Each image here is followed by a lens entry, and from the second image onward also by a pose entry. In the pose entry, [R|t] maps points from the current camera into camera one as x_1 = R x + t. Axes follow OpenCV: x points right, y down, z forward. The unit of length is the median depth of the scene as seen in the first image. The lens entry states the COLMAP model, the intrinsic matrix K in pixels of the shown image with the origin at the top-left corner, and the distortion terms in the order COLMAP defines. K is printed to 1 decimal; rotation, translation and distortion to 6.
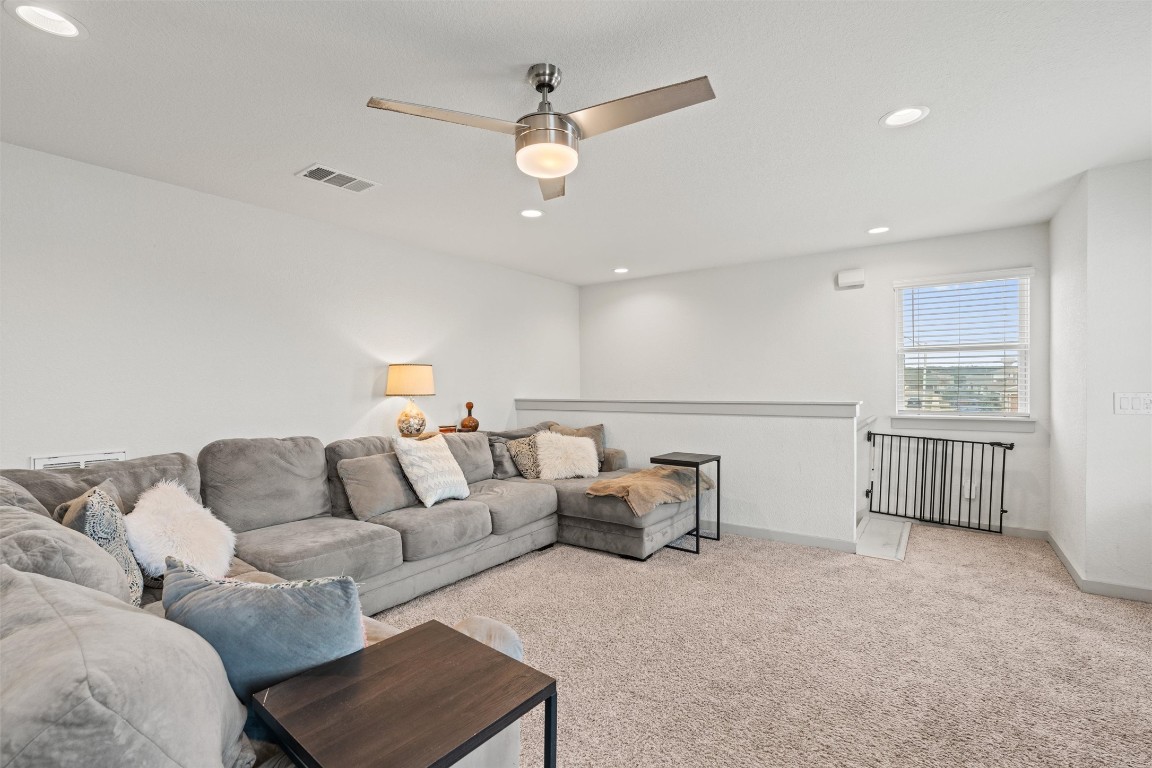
lens RADIAL K [[522.9, 0, 585.0], [0, 522.9, 379.9], [0, 0, 1]] dist [-0.005048, -0.000448]
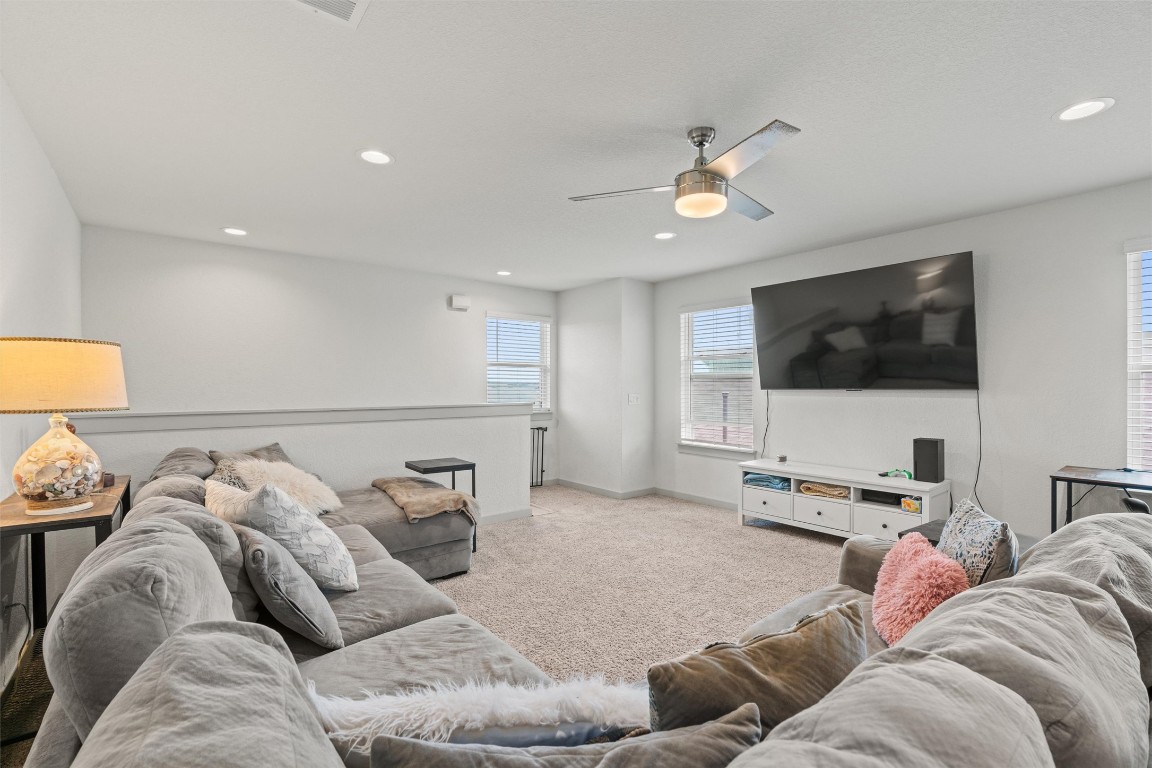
lens RADIAL K [[522.9, 0, 585.0], [0, 522.9, 379.9], [0, 0, 1]] dist [-0.005048, -0.000448]
pose [[0.265789, 0.018863, 0.963847, -0.680746], [-0.012958, 0.999788, -0.015993, 0.002013], [-0.963944, -0.008239, 0.265977, 0.466059]]
